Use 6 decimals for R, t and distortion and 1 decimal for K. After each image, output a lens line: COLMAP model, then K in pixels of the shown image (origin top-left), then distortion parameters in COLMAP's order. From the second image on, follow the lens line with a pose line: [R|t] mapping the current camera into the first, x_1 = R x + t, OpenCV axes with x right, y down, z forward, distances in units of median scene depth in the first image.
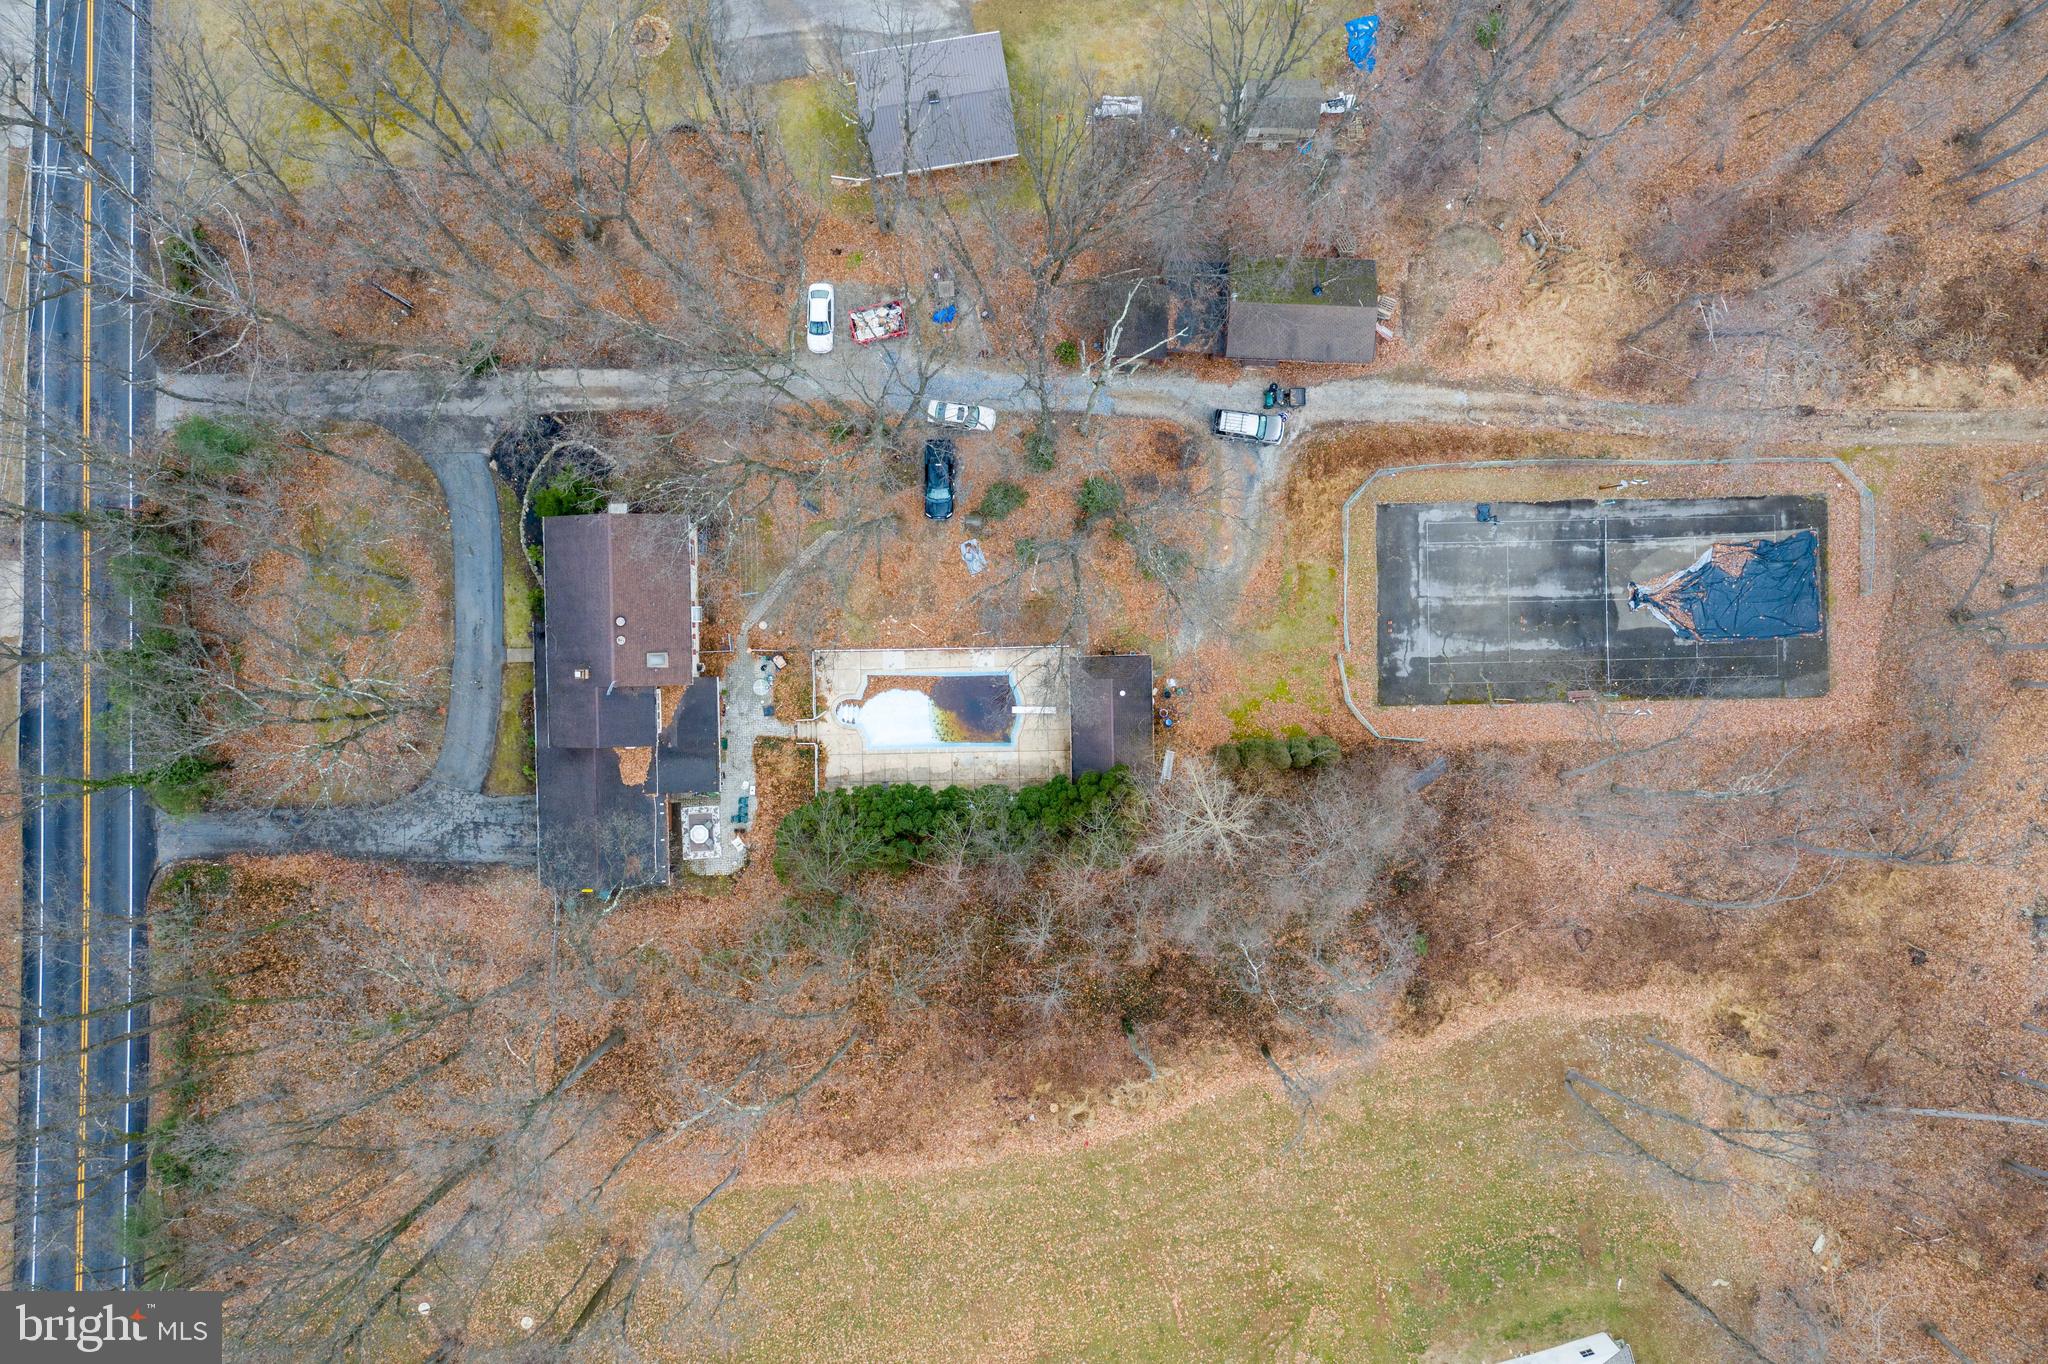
lens RADIAL K [[1640.2, 0, 1018.8], [0, 1640.2, 685.1], [0, 0, 1]] dist [-0.008511, 0.018135]
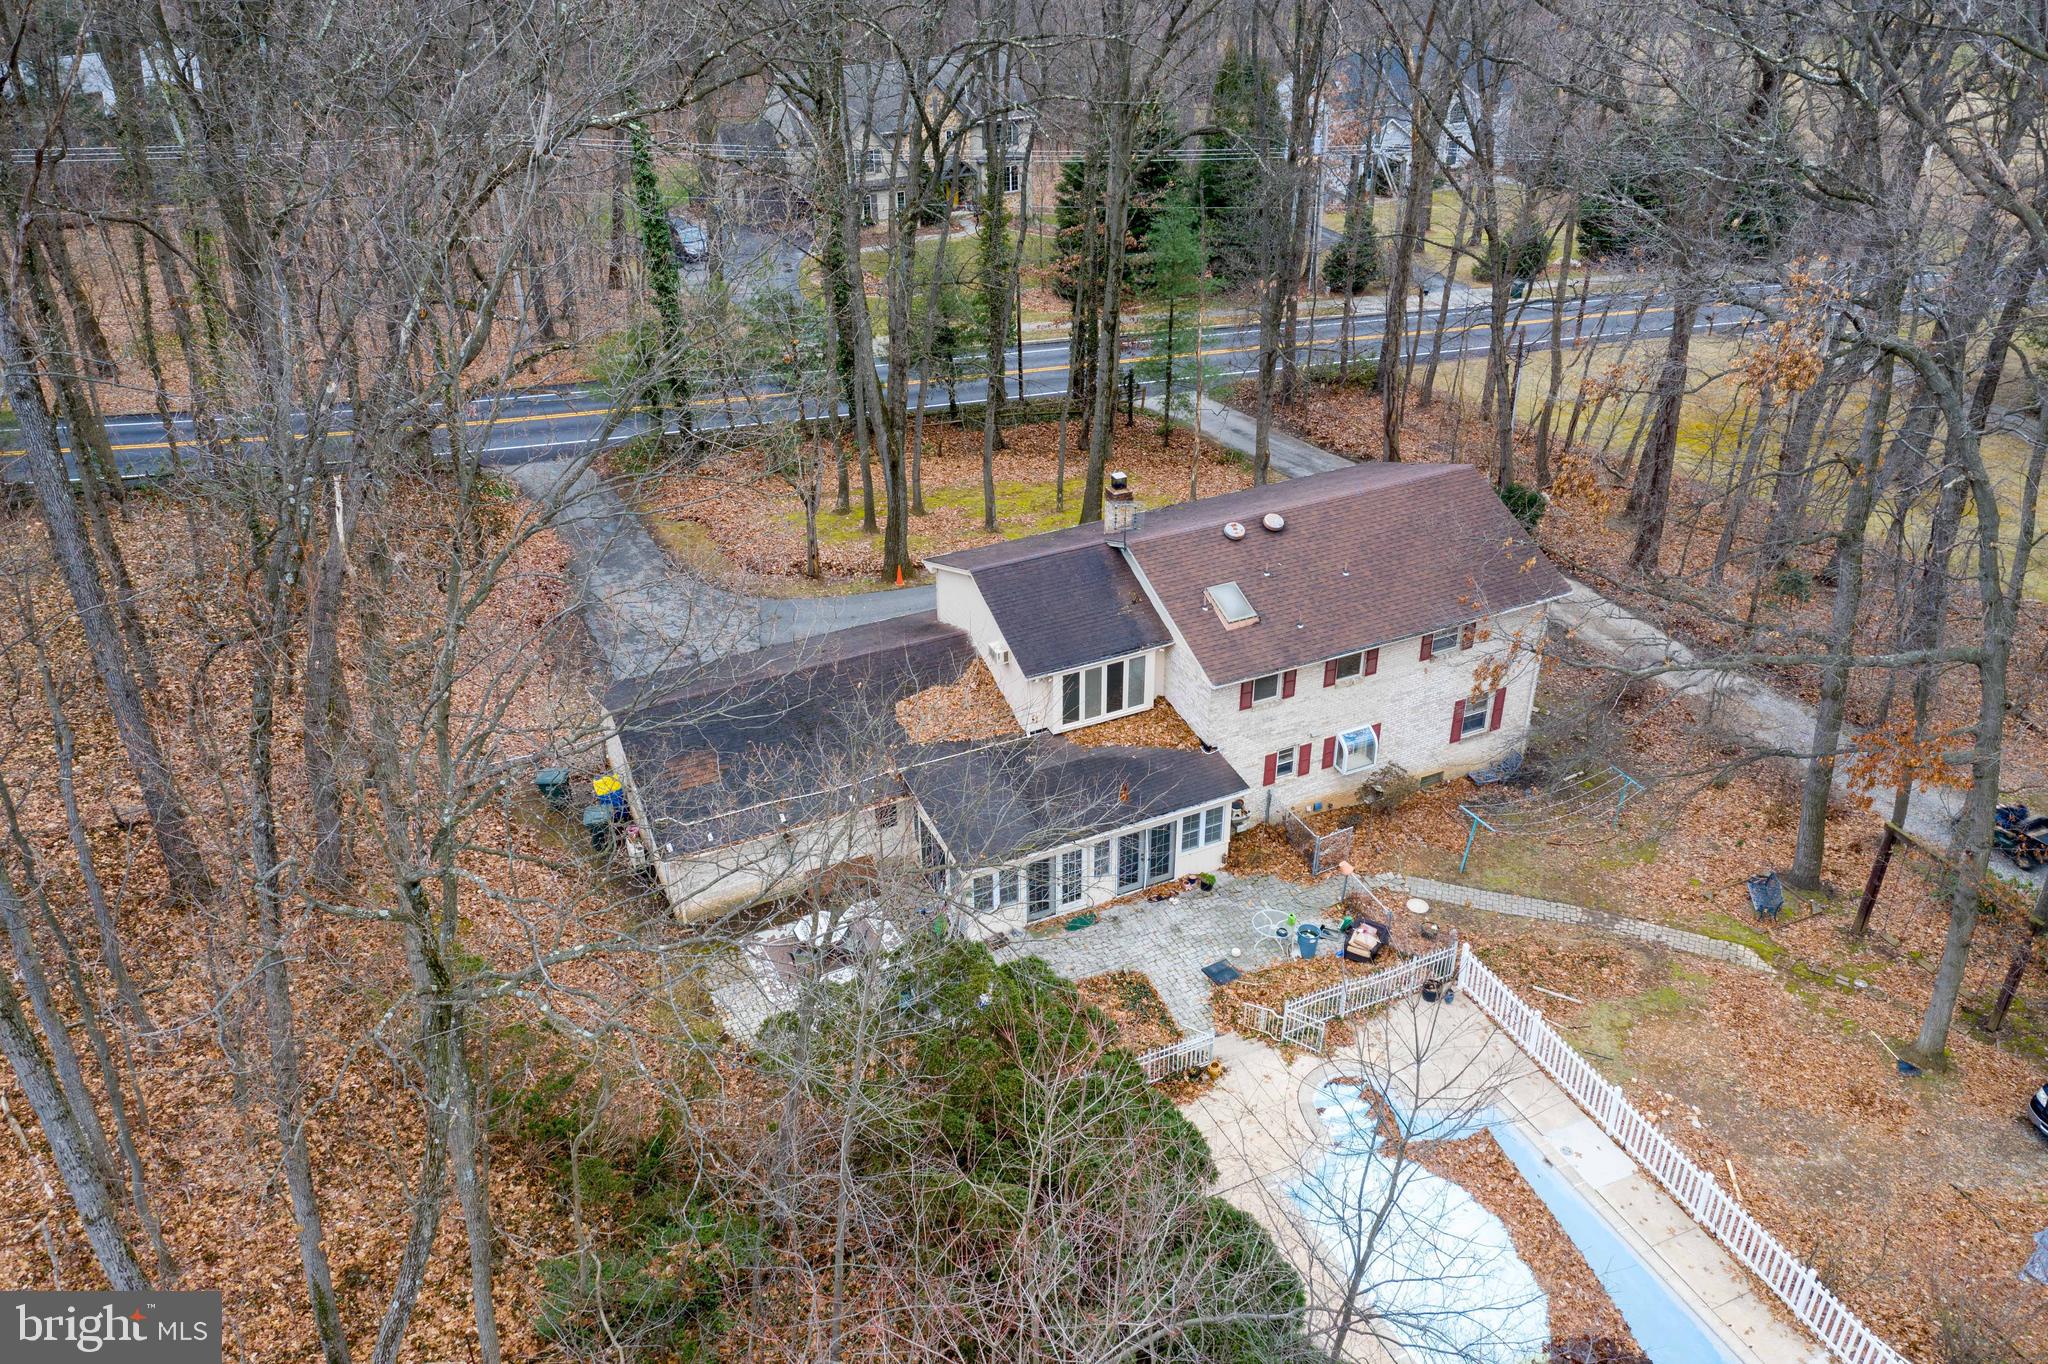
lens RADIAL K [[1640.2, 0, 1022.4], [0, 1640.2, 679.4], [0, 0, 1]] dist [-0.008511, 0.018135]
pose [[0.399150, 0.469727, -0.787423, 0.075020], [-0.916885, 0.203703, -0.343258, 0.163376], [-0.000837, 0.858988, 0.511994, 0.784595]]
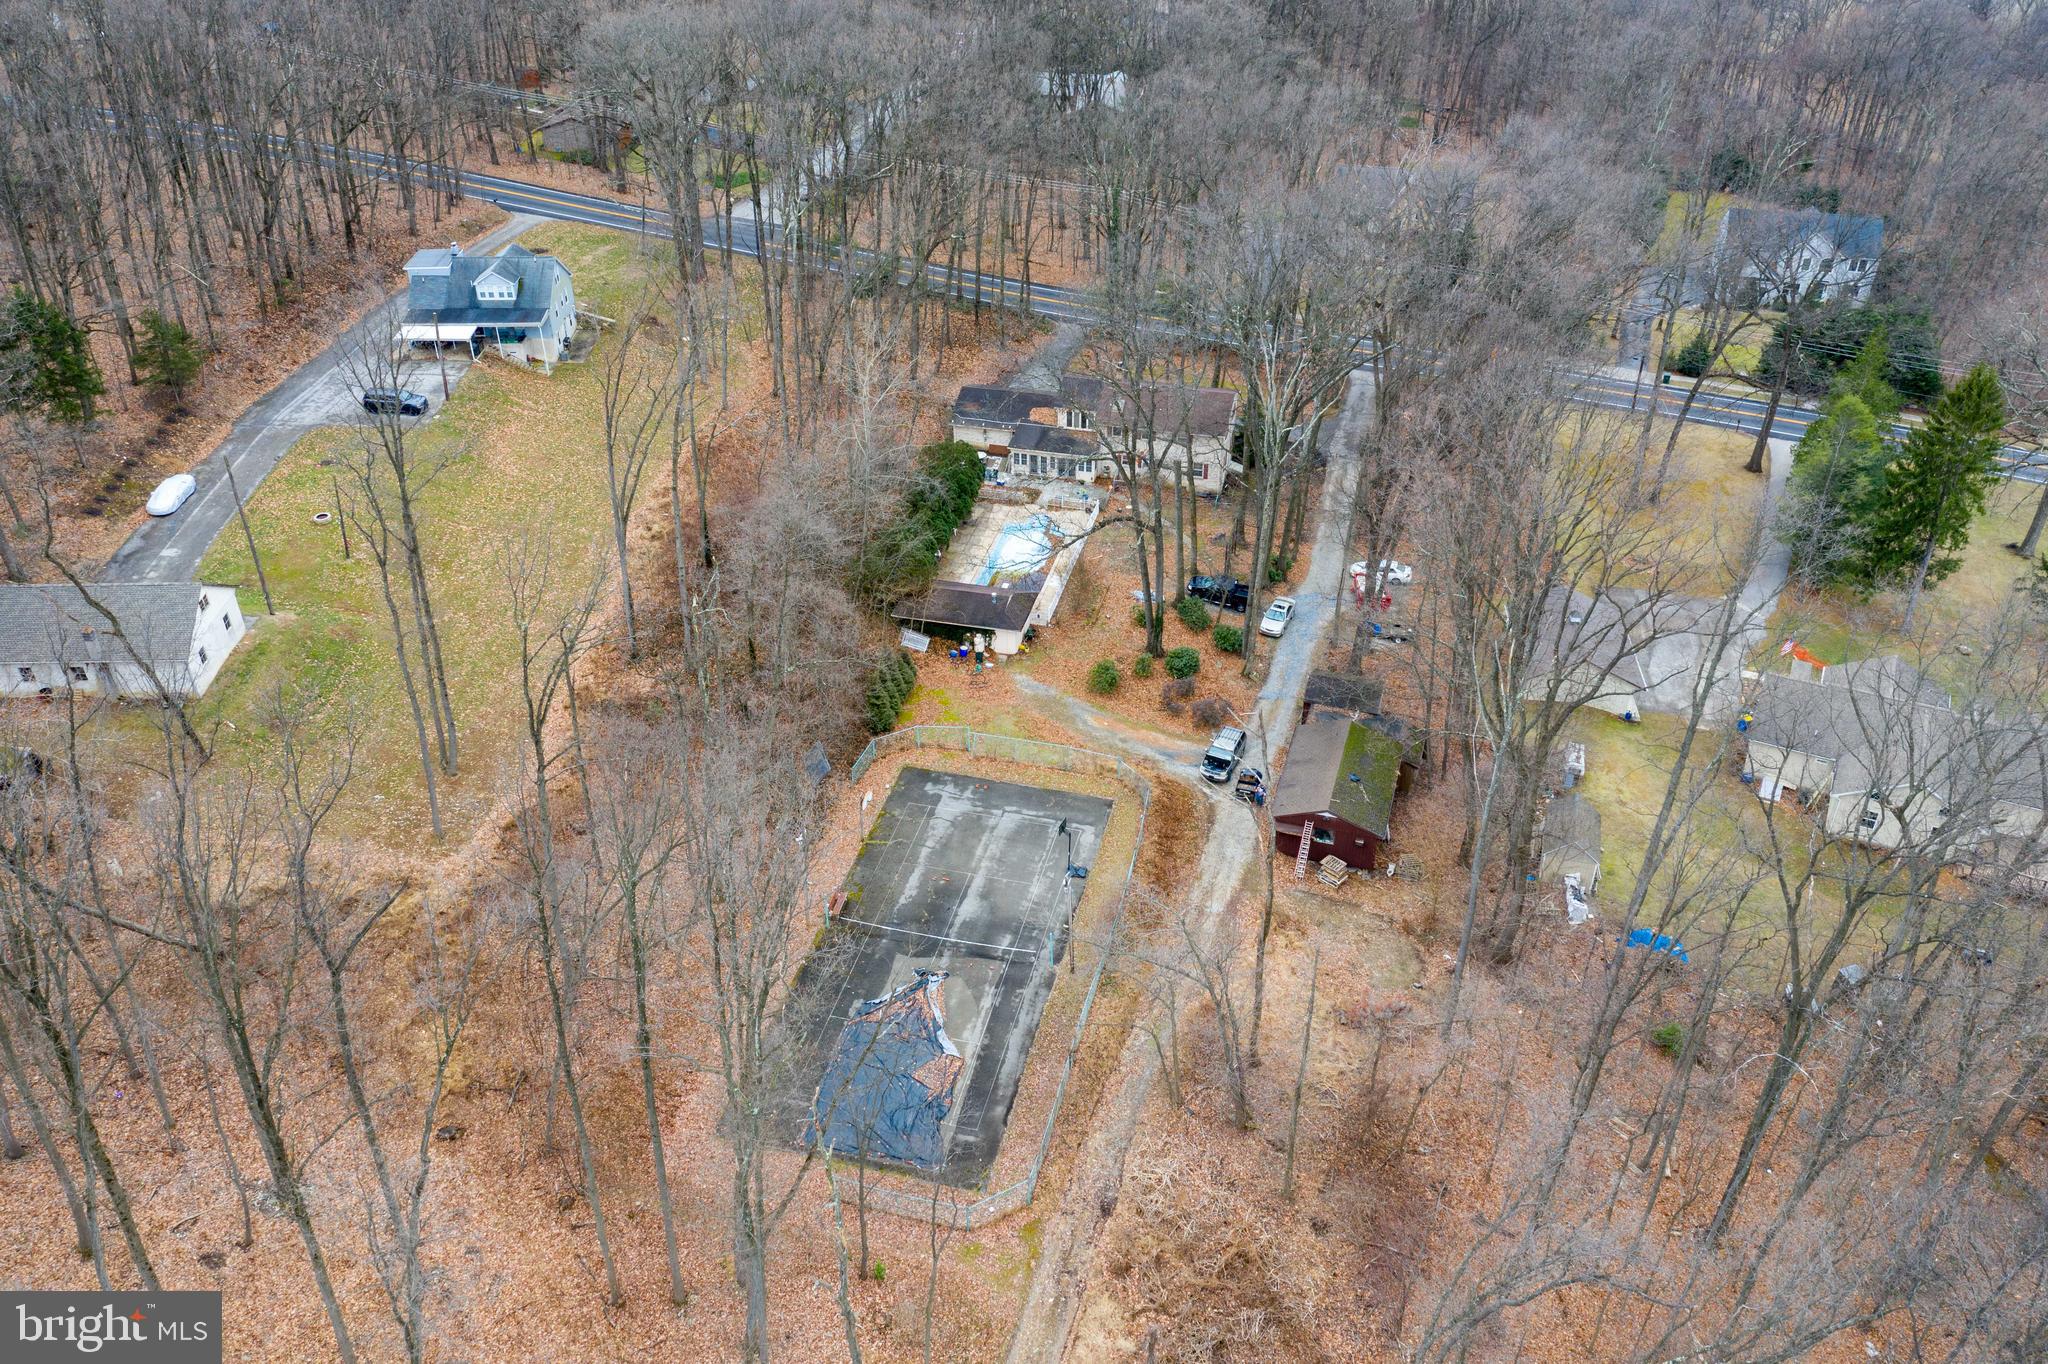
lens RADIAL K [[1640.2, 0, 1031.7], [0, 1640.2, 685.4], [0, 0, 1]] dist [-0.008511, 0.018135]
pose [[-0.260377, 0.543659, -0.797896, 0.923630], [-0.965440, -0.156368, 0.208507, -0.246354], [-0.011408, 0.824611, 0.565585, 0.430558]]
